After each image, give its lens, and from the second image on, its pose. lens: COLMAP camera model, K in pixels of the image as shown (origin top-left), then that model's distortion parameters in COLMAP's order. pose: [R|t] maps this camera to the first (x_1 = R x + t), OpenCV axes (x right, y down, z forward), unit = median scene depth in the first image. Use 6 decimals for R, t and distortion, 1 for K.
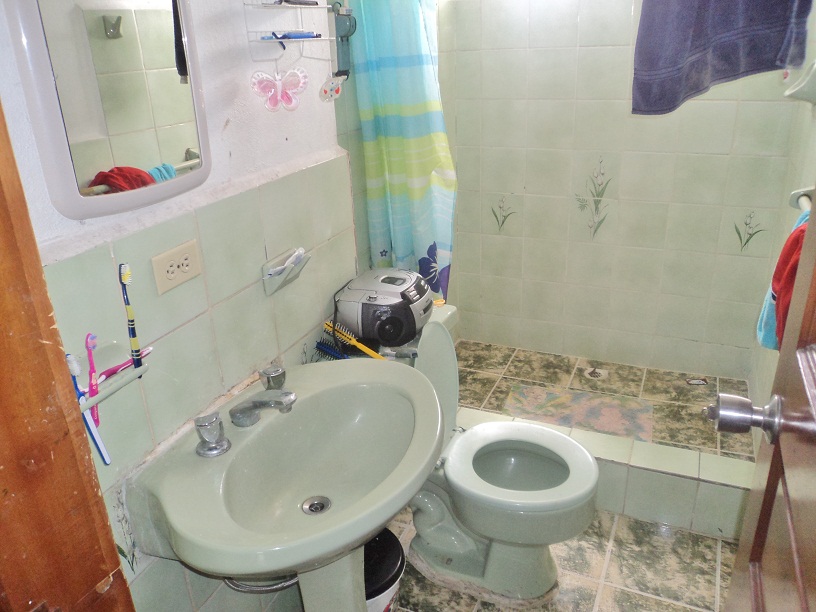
lens RADIAL K [[650.6, 0, 408.0], [0, 650.6, 306.0], [0, 0, 1]] dist [-0.038547, -0.005086]
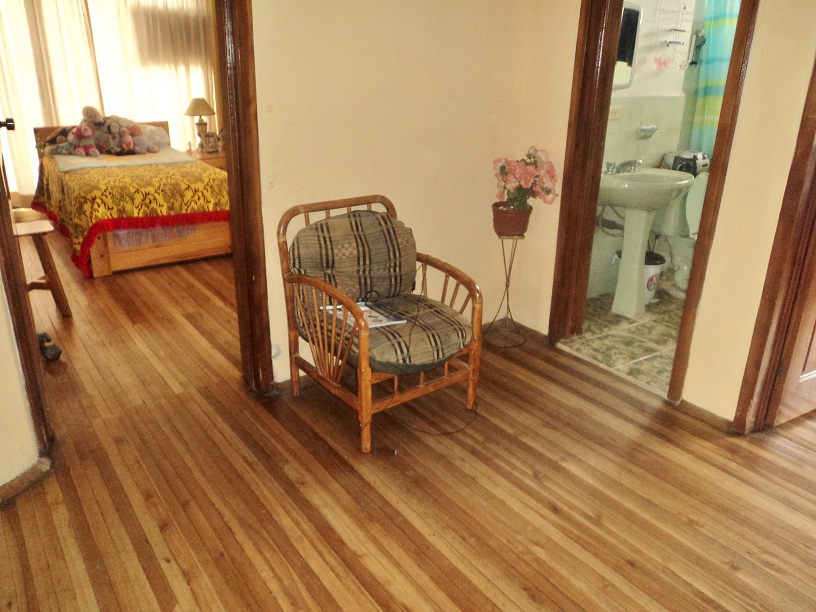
lens RADIAL K [[650.6, 0, 408.0], [0, 650.6, 306.0], [0, 0, 1]] dist [-0.038547, -0.005086]
pose [[0.854022, 0.244201, -0.459360, 0.265872], [-0.250843, 0.966855, 0.047634, 0.560777], [0.455767, 0.074547, 0.886972, -1.270661]]
